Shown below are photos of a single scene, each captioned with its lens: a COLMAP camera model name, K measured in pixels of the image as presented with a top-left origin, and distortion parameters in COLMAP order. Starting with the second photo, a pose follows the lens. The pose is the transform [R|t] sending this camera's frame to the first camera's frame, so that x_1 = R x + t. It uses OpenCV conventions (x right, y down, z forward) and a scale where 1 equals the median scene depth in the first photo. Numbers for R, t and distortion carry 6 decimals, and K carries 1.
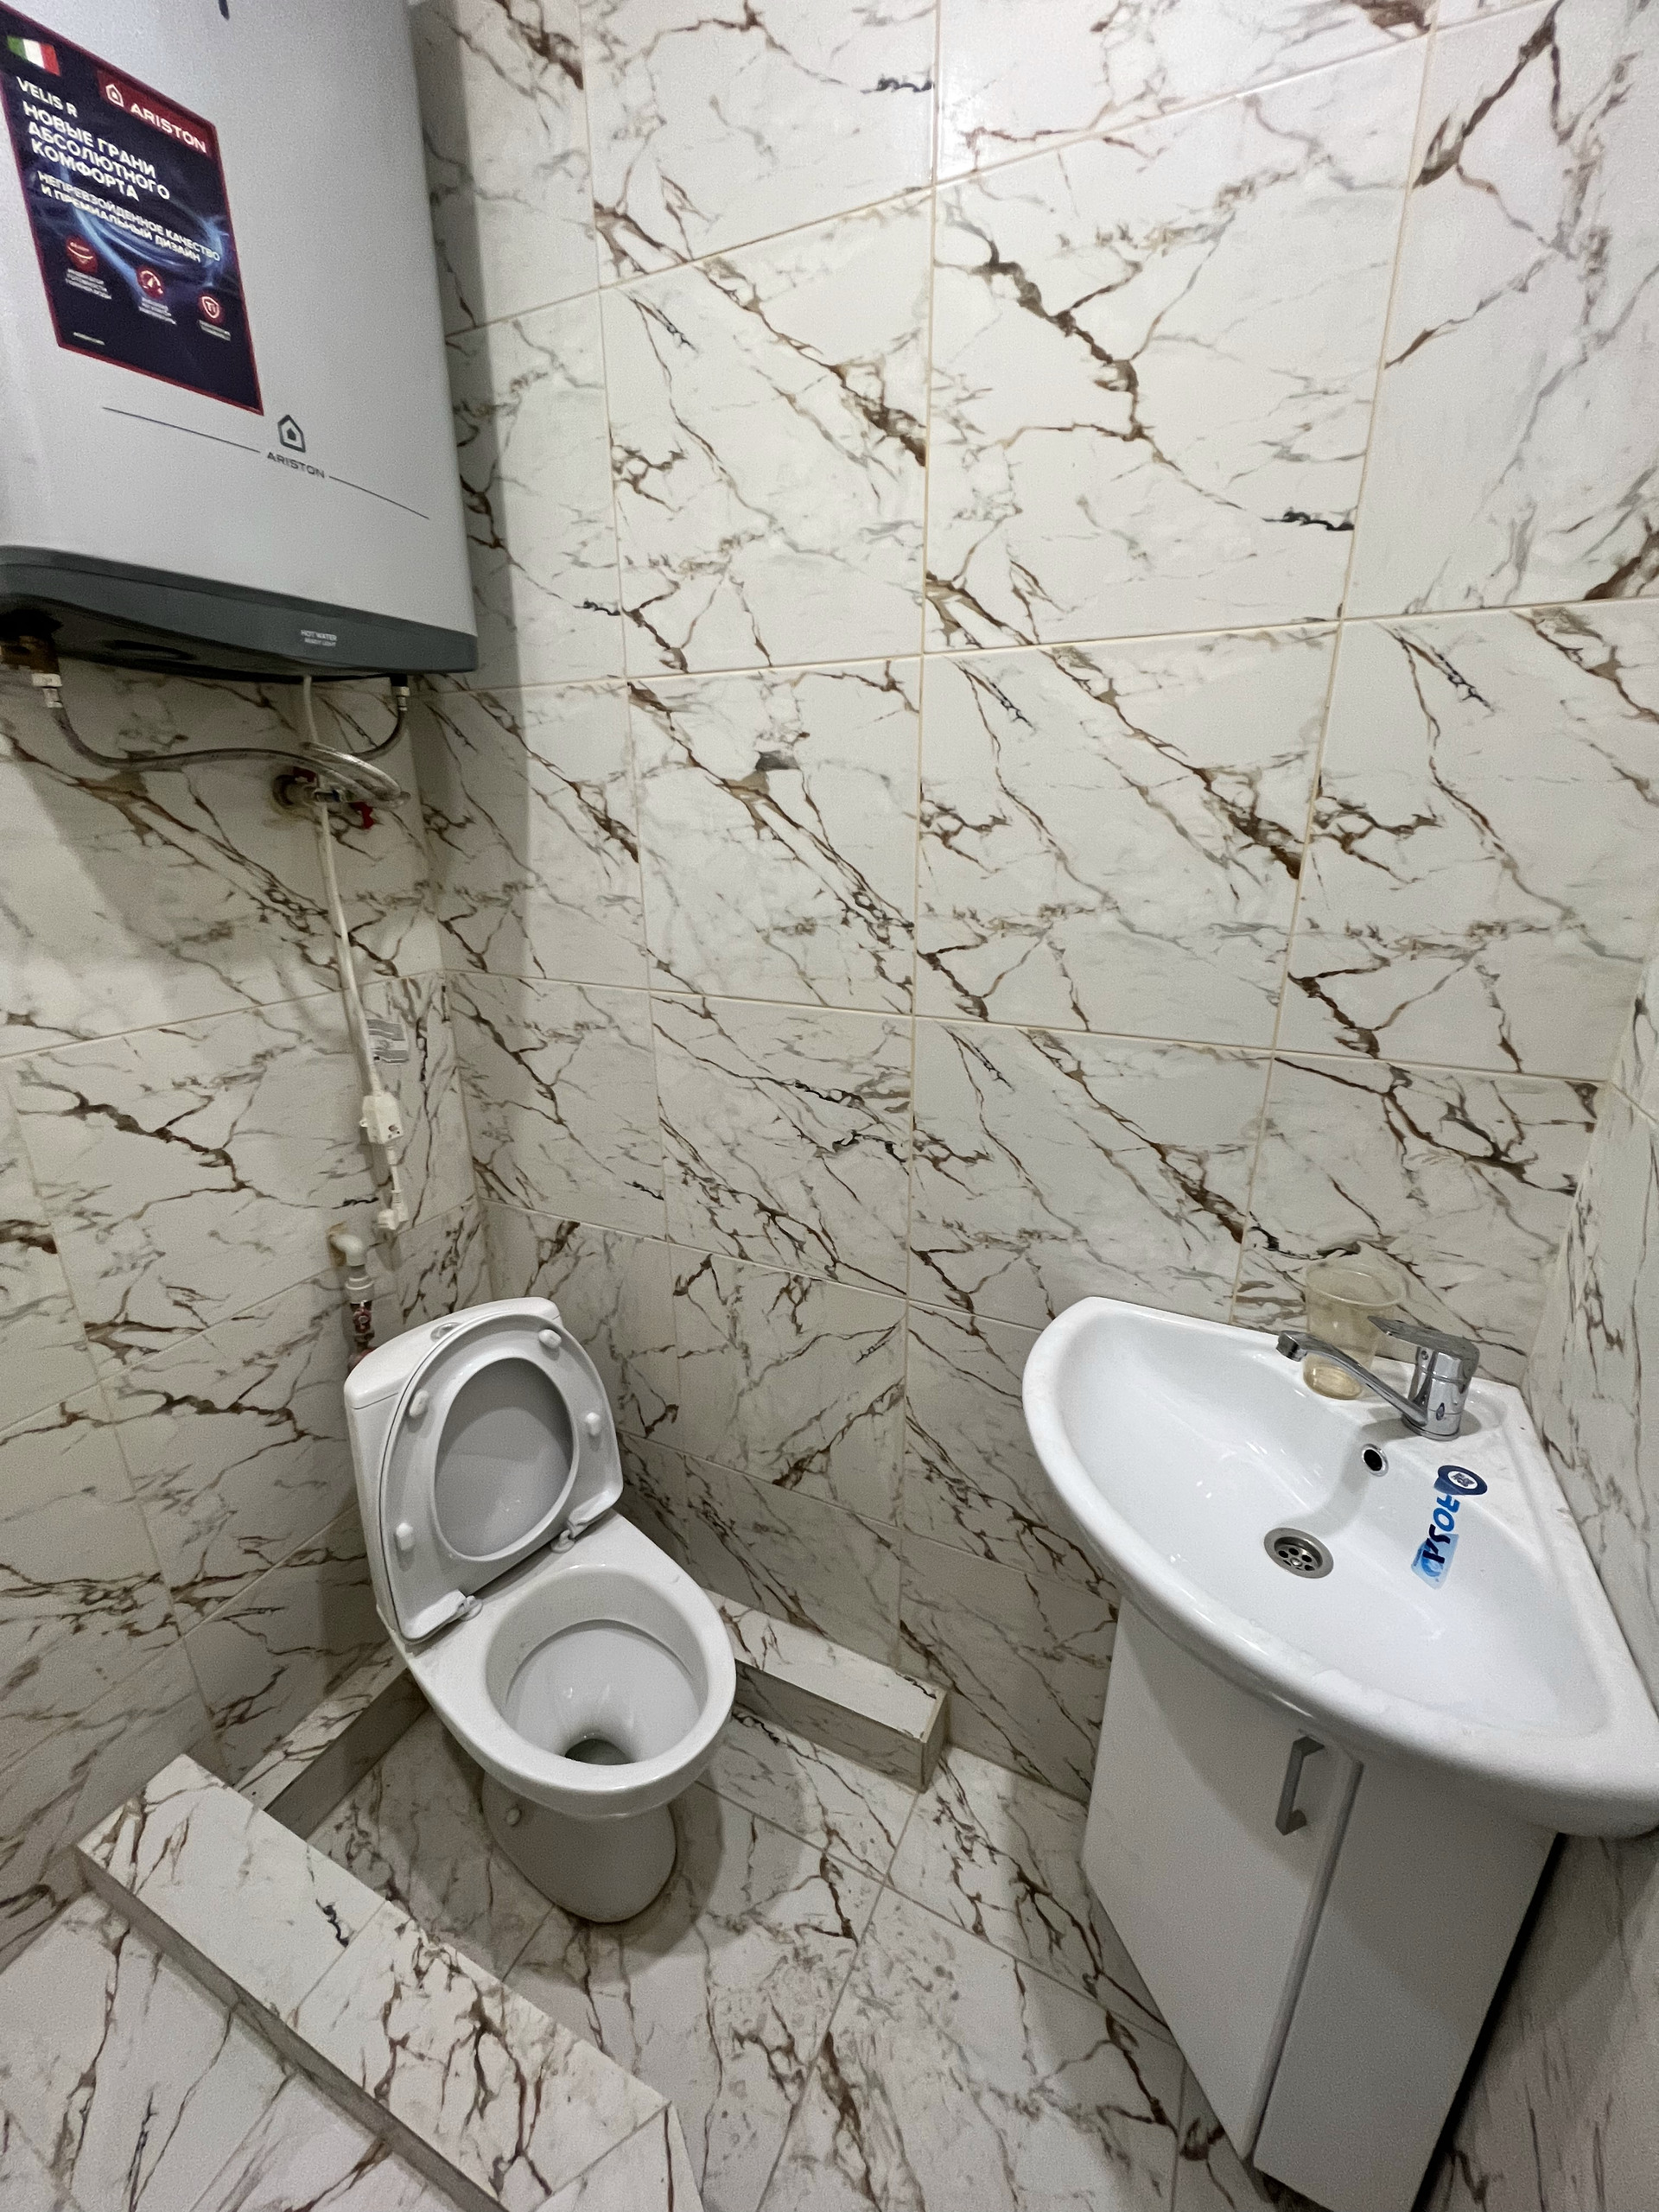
lens RADIAL K [[883.5, 0, 831.1], [0, 883.5, 1096.5], [0, 0, 1]] dist [0.001075, 0.000359]
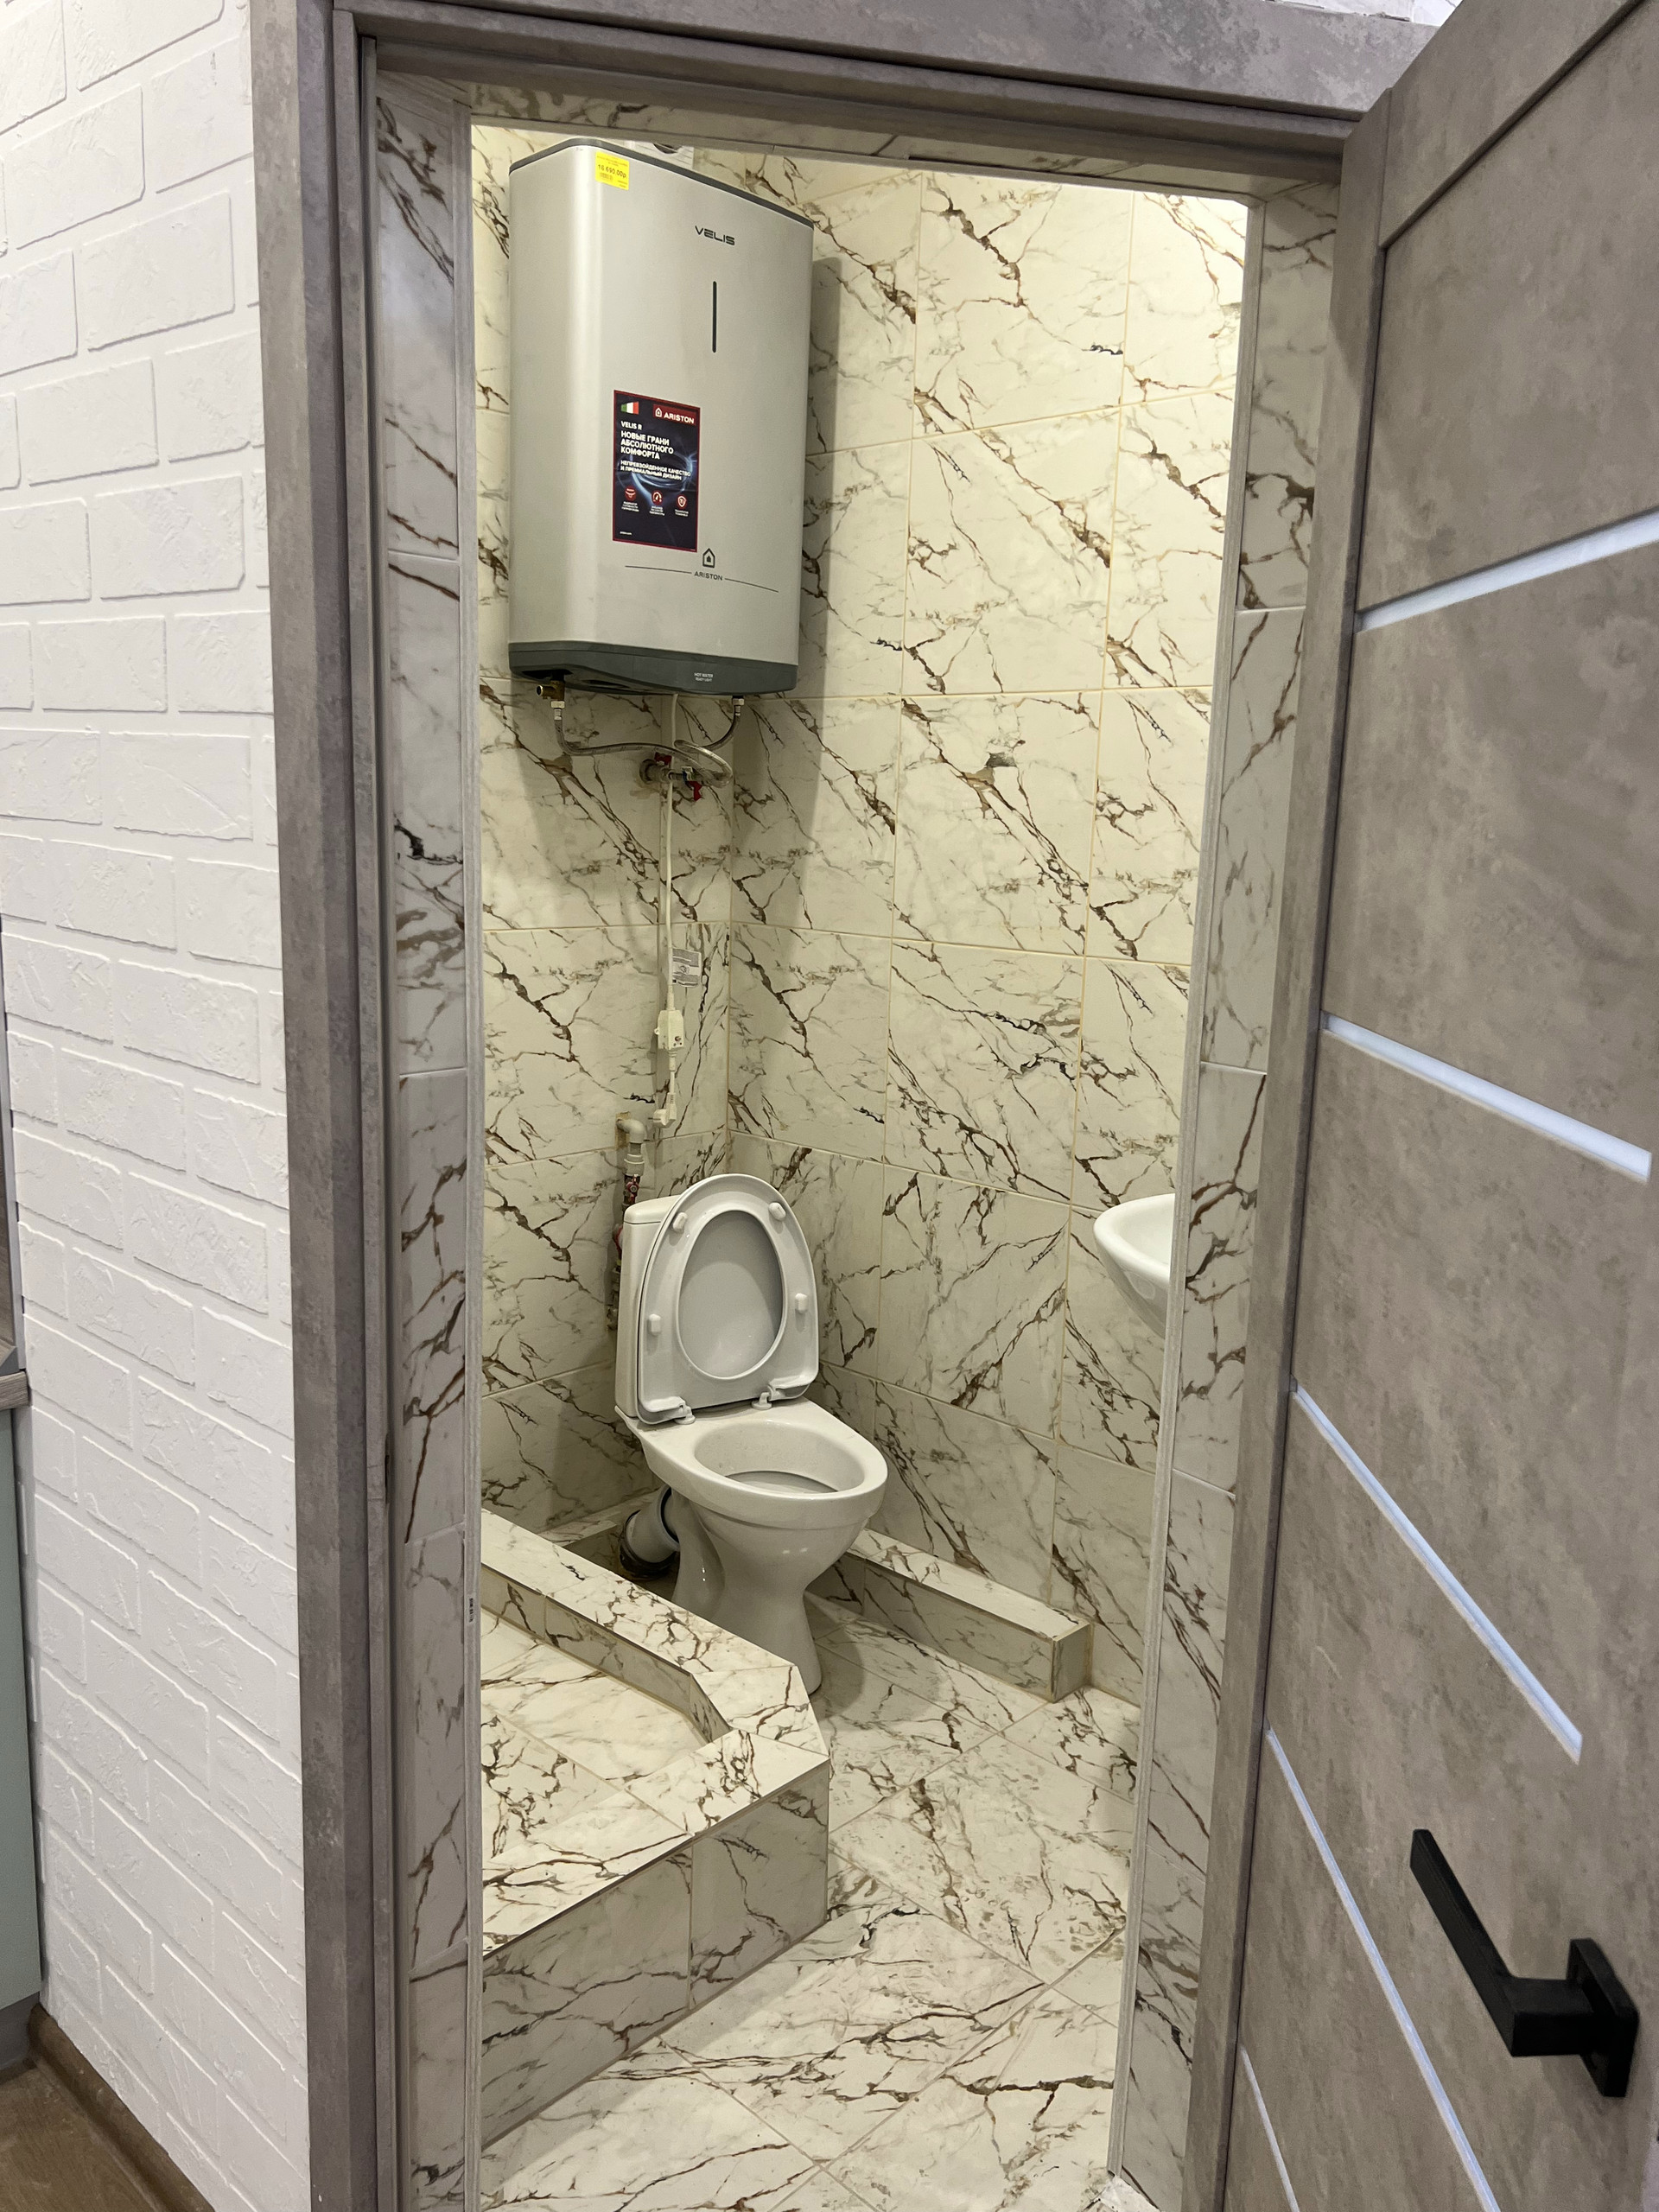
lens RADIAL K [[1676.1, 0, 817.2], [0, 1676.1, 1116.5], [0, 0, 1]] dist [0.059067, -0.039071]
pose [[0.951504, 0.089945, -0.294193, 0.435683], [-0.130025, 0.984269, -0.119613, 0.450725], [0.278807, 0.152064, 0.948232, -1.293112]]
